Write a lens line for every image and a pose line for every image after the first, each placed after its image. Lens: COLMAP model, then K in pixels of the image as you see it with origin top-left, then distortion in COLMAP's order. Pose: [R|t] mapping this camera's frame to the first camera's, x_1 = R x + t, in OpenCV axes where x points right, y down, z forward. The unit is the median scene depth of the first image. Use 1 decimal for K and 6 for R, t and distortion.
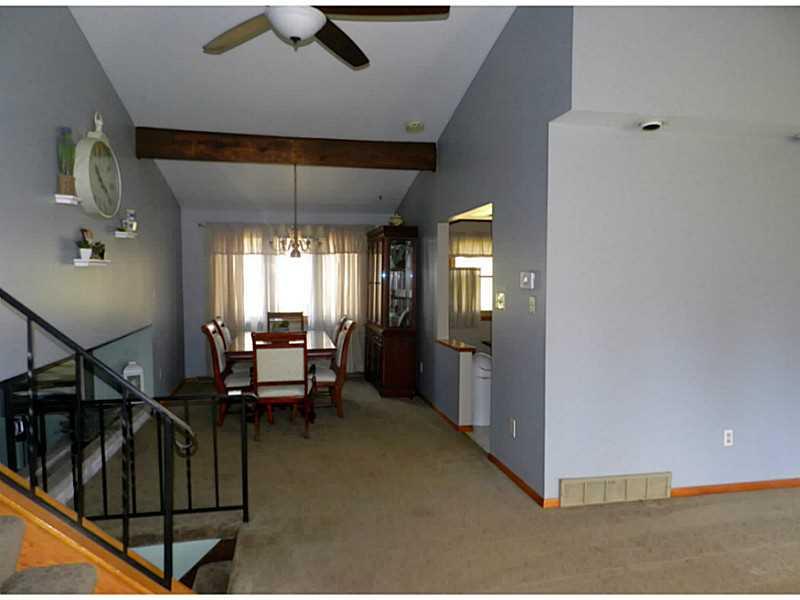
lens RADIAL K [[531.2, 0, 398.8], [0, 531.2, 302.3], [0, 0, 1]] dist [0.002189, -0.000958]
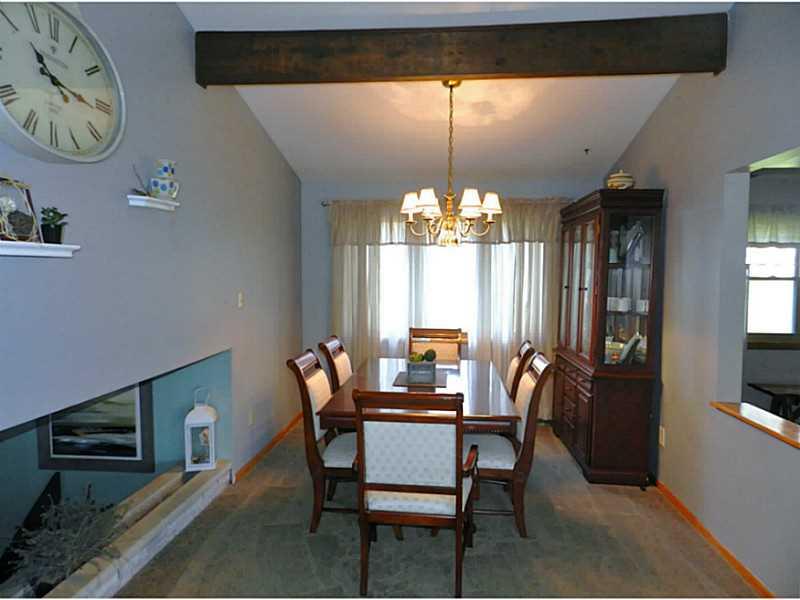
lens RADIAL K [[541.3, 0, 402.0], [0, 541.3, 300.6], [0, 0, 1]] dist [0.003906, 0.000087]
pose [[0.956529, 0.020999, -0.290880, -0.060615], [-0.021303, 0.999771, 0.002123, -0.020588], [0.290858, 0.004166, 0.956757, 0.368680]]
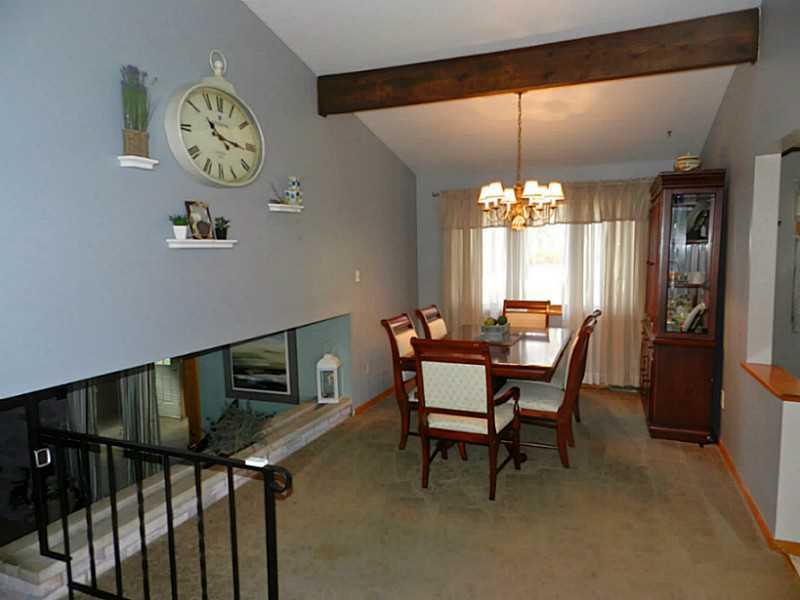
lens RADIAL K [[531.2, 0, 398.8], [0, 531.2, 302.3], [0, 0, 1]] dist [0.002189, -0.000958]
pose [[0.833677, 0.038919, -0.550879, 0.064942], [-0.014123, 0.998690, 0.049182, -0.016852], [0.552072, -0.033222, 0.833135, 0.287641]]
